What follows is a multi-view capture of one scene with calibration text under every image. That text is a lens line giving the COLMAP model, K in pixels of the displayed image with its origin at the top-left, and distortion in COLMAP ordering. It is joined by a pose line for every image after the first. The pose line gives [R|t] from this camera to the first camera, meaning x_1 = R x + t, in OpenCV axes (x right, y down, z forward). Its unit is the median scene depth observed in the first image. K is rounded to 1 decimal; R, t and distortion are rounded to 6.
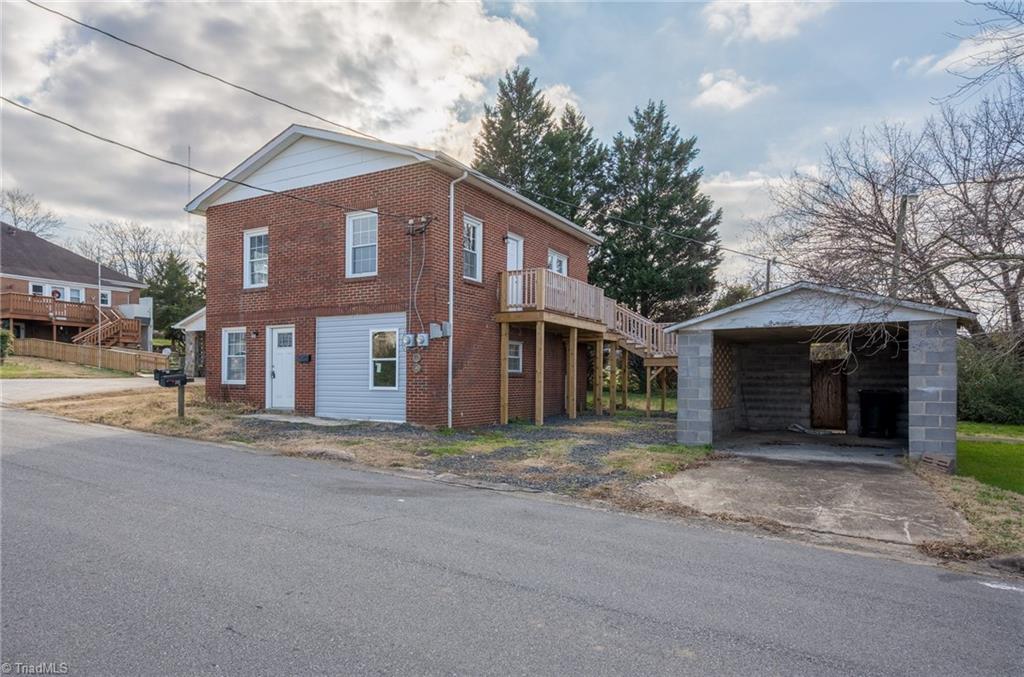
lens RADIAL K [[625.4, 0, 472.3], [0, 625.4, 378.1], [0, 0, 1]] dist [0.004066, 0.000124]
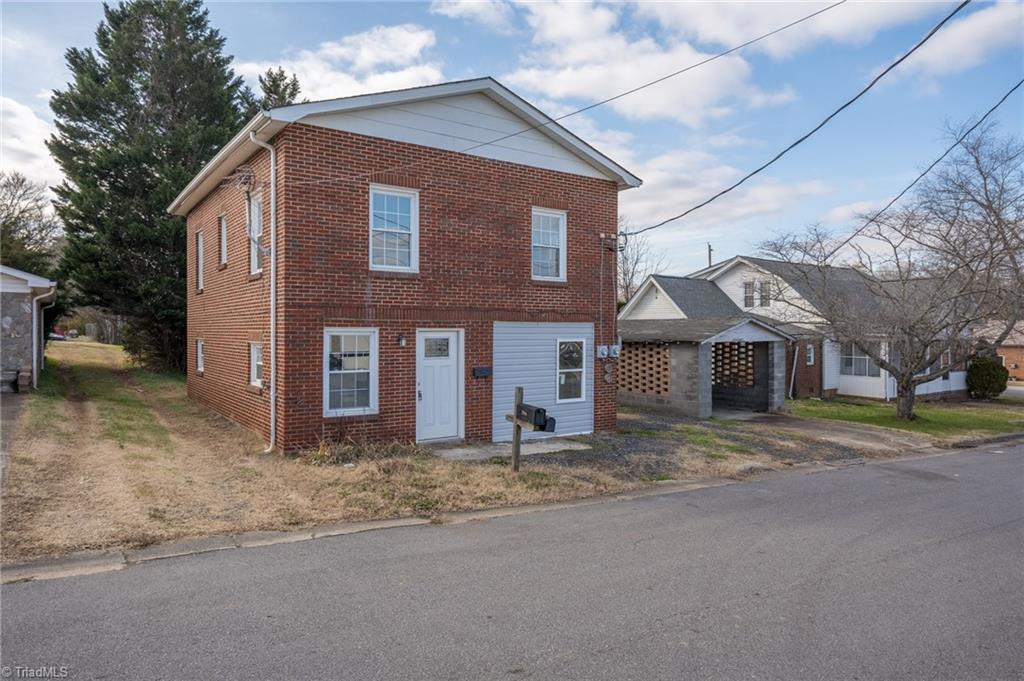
lens RADIAL K [[649.8, 0, 511.1], [0, 649.8, 337.9], [0, 0, 1]] dist [0.001395, 0.003329]
pose [[0.401634, -0.014093, 0.915692, -0.995750], [-0.001583, 0.999869, 0.016083, -0.087346], [-0.915799, -0.007909, 0.401559, 0.623979]]
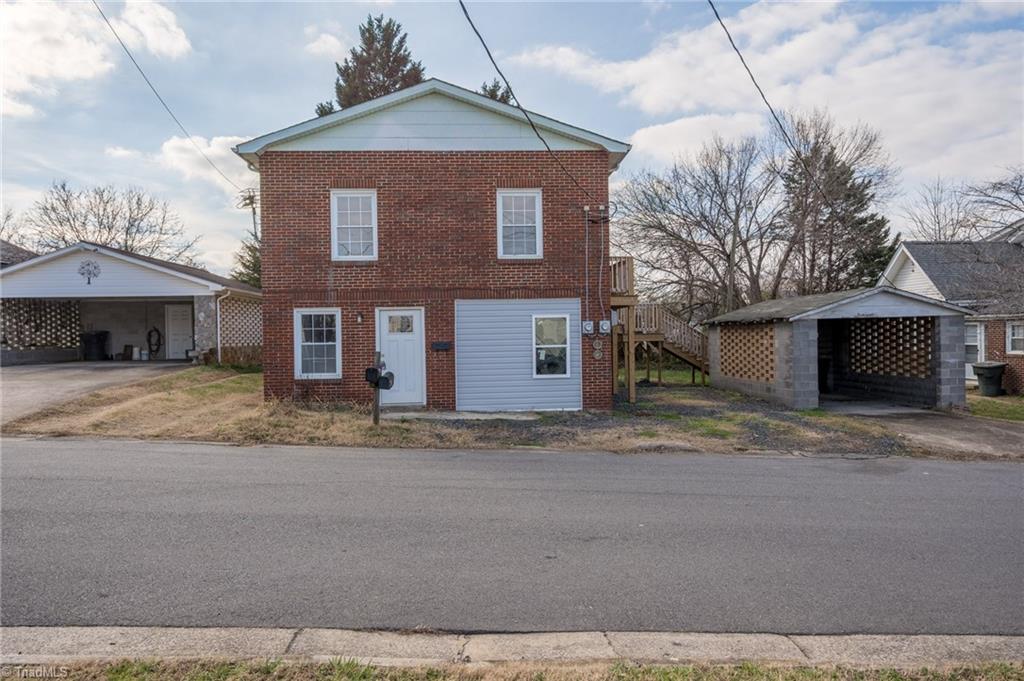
lens RADIAL K [[710.1, 0, 509.3], [0, 710.1, 346.8], [0, 0, 1]] dist [-0.003211, -0.001589]
pose [[0.825074, -0.027644, 0.564348, -0.742191], [0.020987, 0.999613, 0.018283, -0.045953], [-0.564635, -0.003241, 0.825334, 0.120412]]
